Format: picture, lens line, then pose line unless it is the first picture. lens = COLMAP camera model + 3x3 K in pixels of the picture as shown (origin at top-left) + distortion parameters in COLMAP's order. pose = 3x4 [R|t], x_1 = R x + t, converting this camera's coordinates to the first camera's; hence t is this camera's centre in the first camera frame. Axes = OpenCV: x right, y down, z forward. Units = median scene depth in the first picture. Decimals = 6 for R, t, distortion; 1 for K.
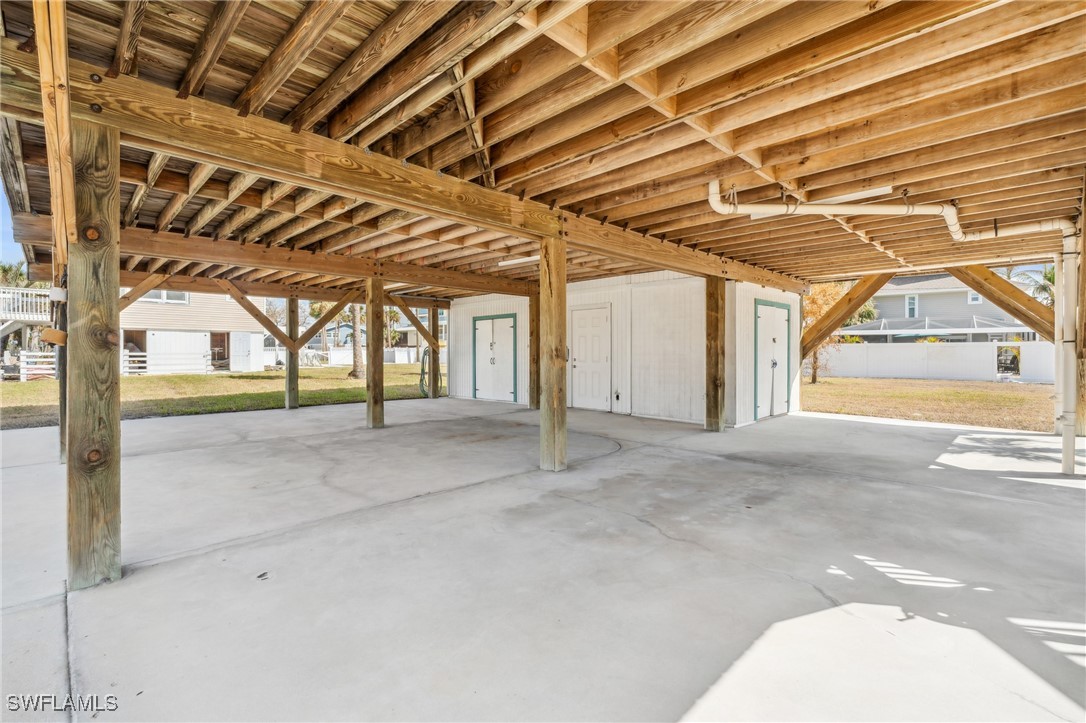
lens RADIAL K [[498.5, 0, 541.4], [0, 498.5, 355.0], [0, 0, 1]] dist [-0.001556, 0.000005]
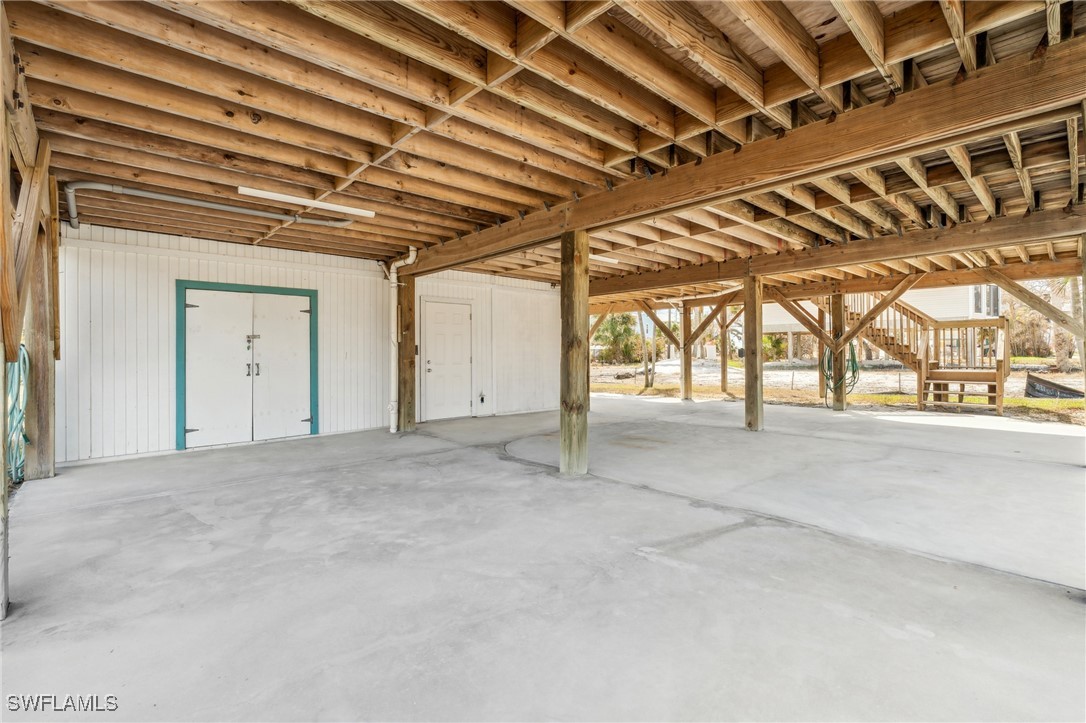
lens RADIAL K [[498.5, 0, 541.4], [0, 498.5, 355.0], [0, 0, 1]] dist [-0.001556, 0.000005]
pose [[0.042529, 0.000837, 0.999095, -0.652641], [0.013878, 0.999903, -0.001429, 0.001405], [-0.998999, 0.013926, 0.042513, 0.690798]]
